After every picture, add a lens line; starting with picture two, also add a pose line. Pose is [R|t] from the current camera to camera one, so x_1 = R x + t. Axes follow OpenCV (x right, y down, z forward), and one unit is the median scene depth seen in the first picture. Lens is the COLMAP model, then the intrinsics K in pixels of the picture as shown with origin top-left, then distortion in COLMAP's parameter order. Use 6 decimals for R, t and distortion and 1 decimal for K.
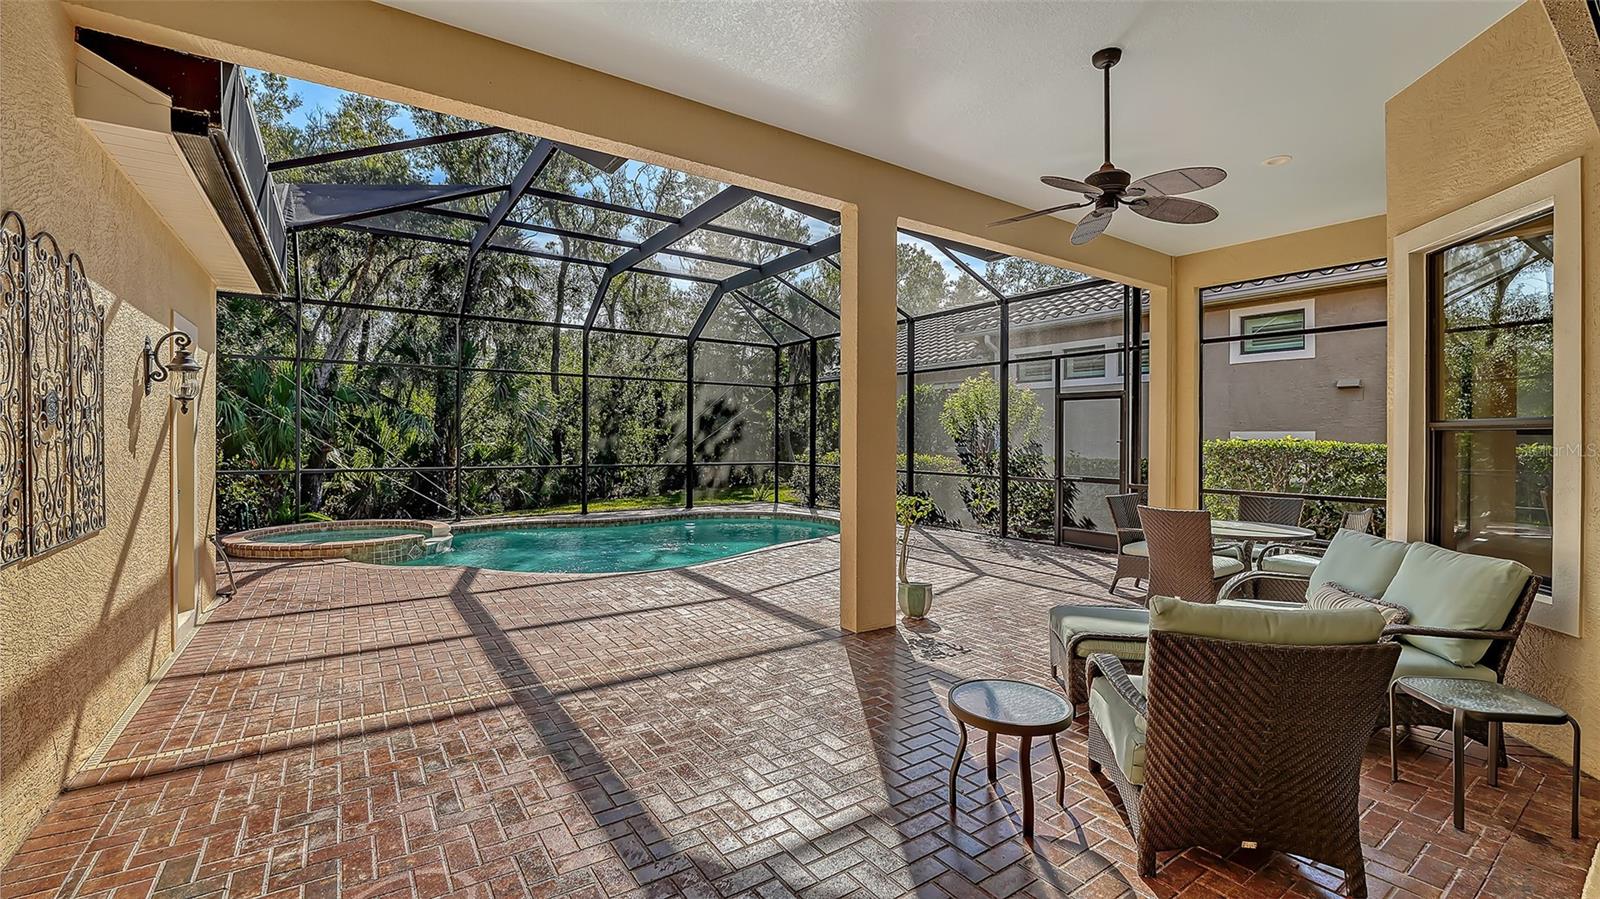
lens RADIAL K [[652.3, 0, 796.9], [0, 652.3, 445.7], [0, 0, 1]] dist [0.000114, -0.000200]
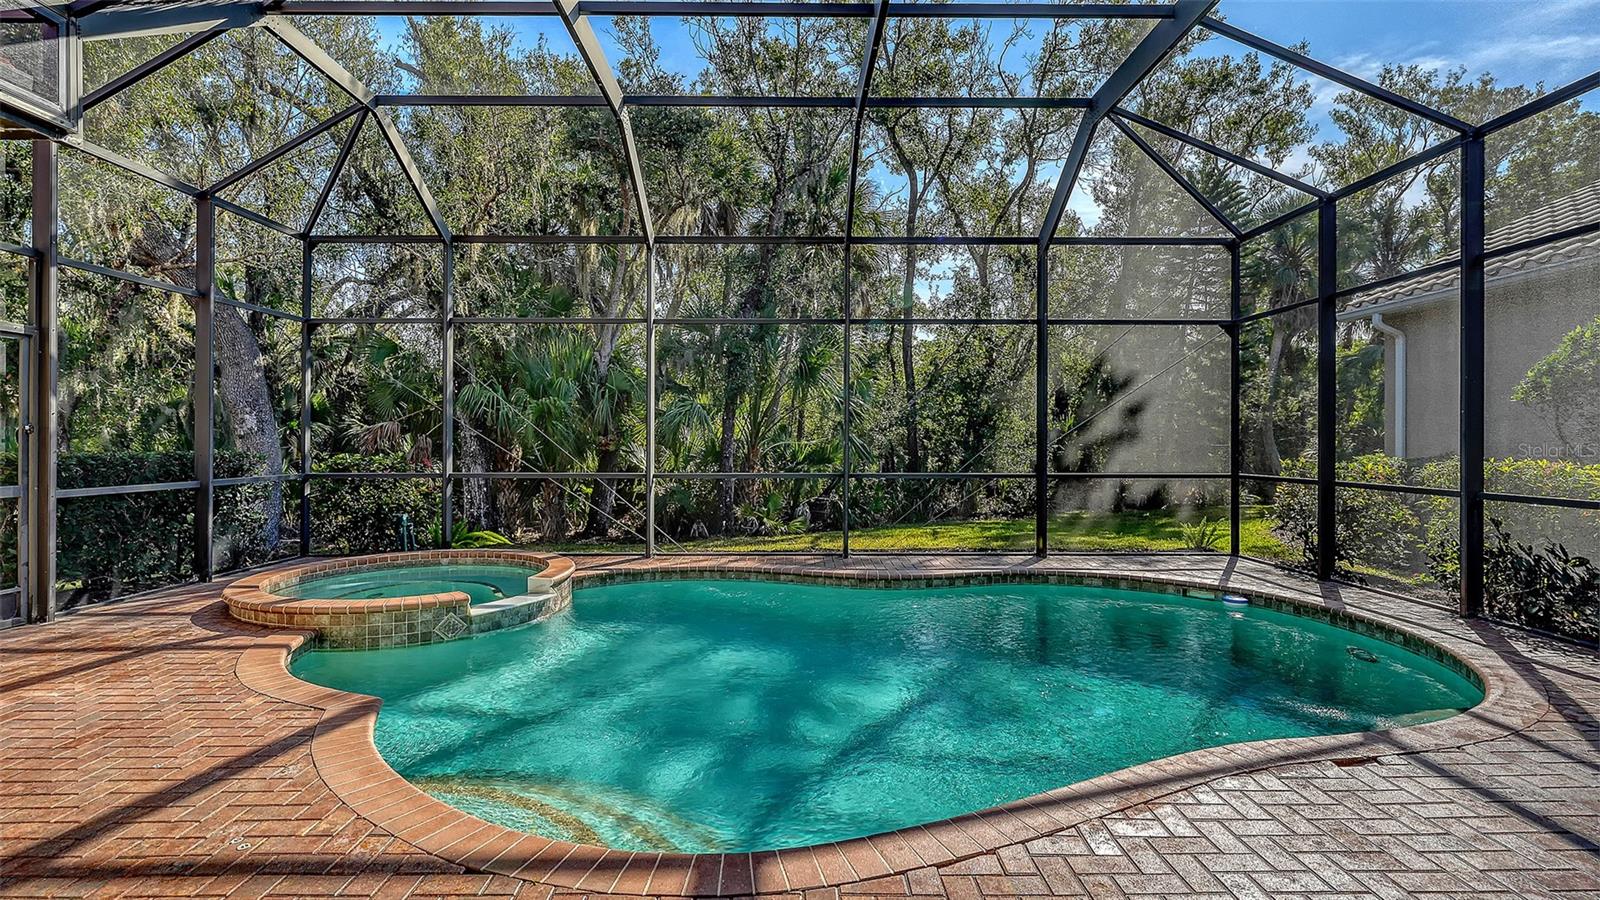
lens RADIAL K [[740.4, 0, 794.4], [0, 740.4, 443.2], [0, 0, 1]] dist [-0.001927, 0.000595]
pose [[0.831562, -0.005213, -0.555407, 0.003508], [0.000513, 0.999963, -0.008618, 0.008677], [0.555431, 0.006881, 0.831534, 0.412886]]
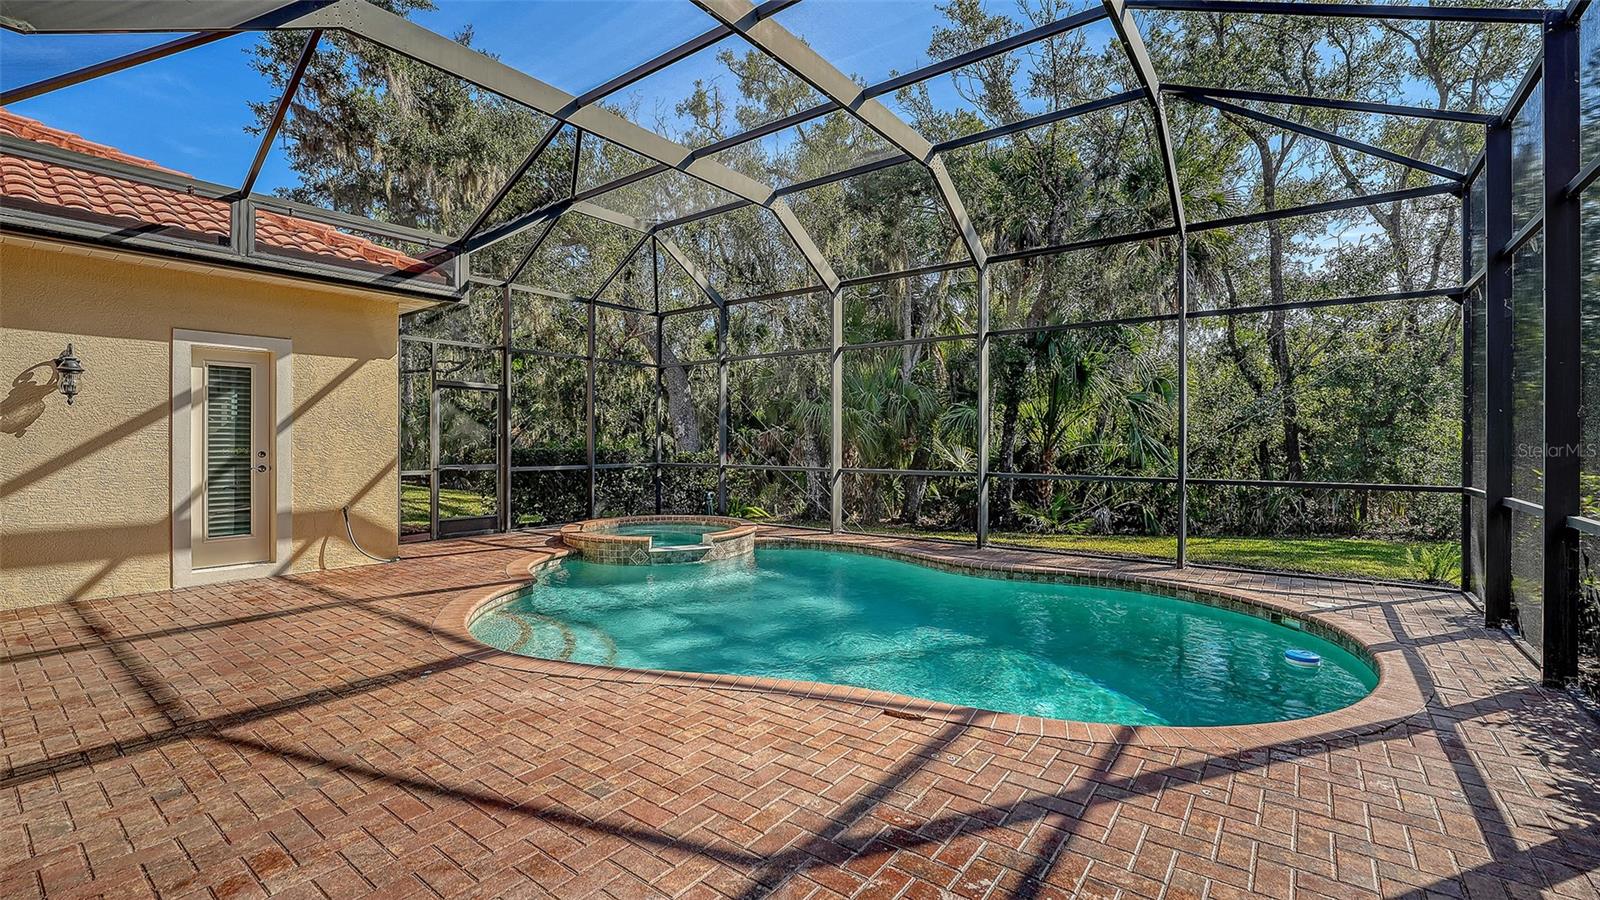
lens RADIAL K [[695.7, 0, 791.9], [0, 695.7, 449.1], [0, 0, 1]] dist [-0.014213, 0.001139]
pose [[0.305801, 0.003338, -0.952090, 0.251358], [-0.009295, 0.999957, 0.000521, 0.008094], [0.952050, 0.008690, 0.305819, 0.585075]]
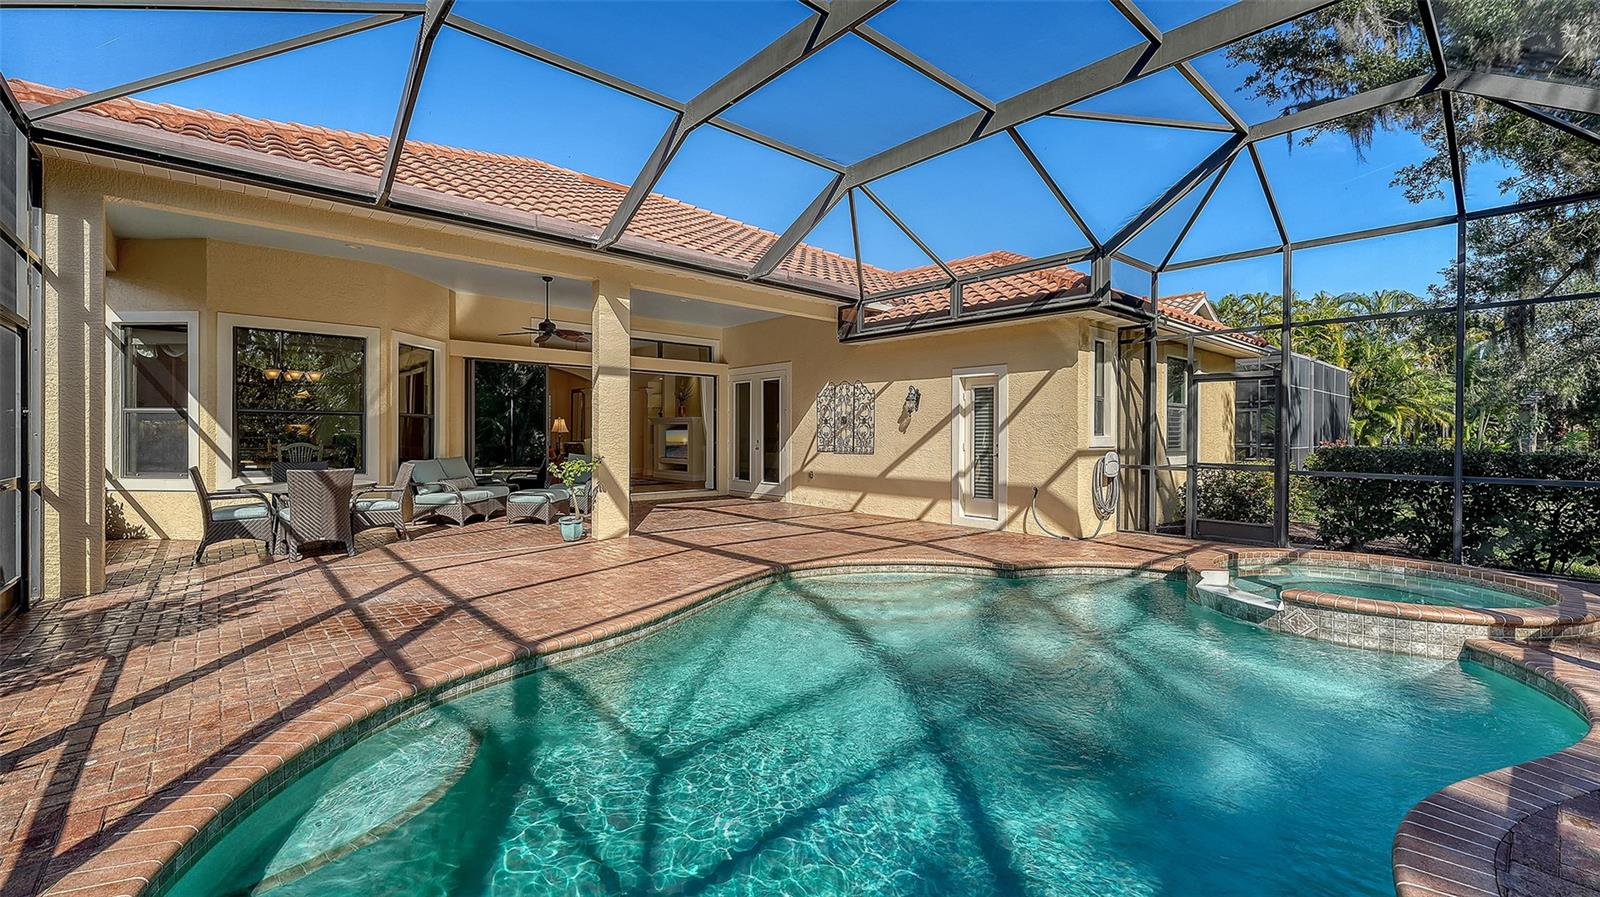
lens RADIAL K [[652.3, 0, 804.6], [0, 652.3, 443.5], [0, 0, 1]] dist [0.000114, -0.000200]
pose [[-0.994277, -0.009516, -0.106408, -0.068754], [-0.011653, 0.999742, 0.019486, 0.002685], [0.106195, 0.020615, -0.994132, 1.044769]]
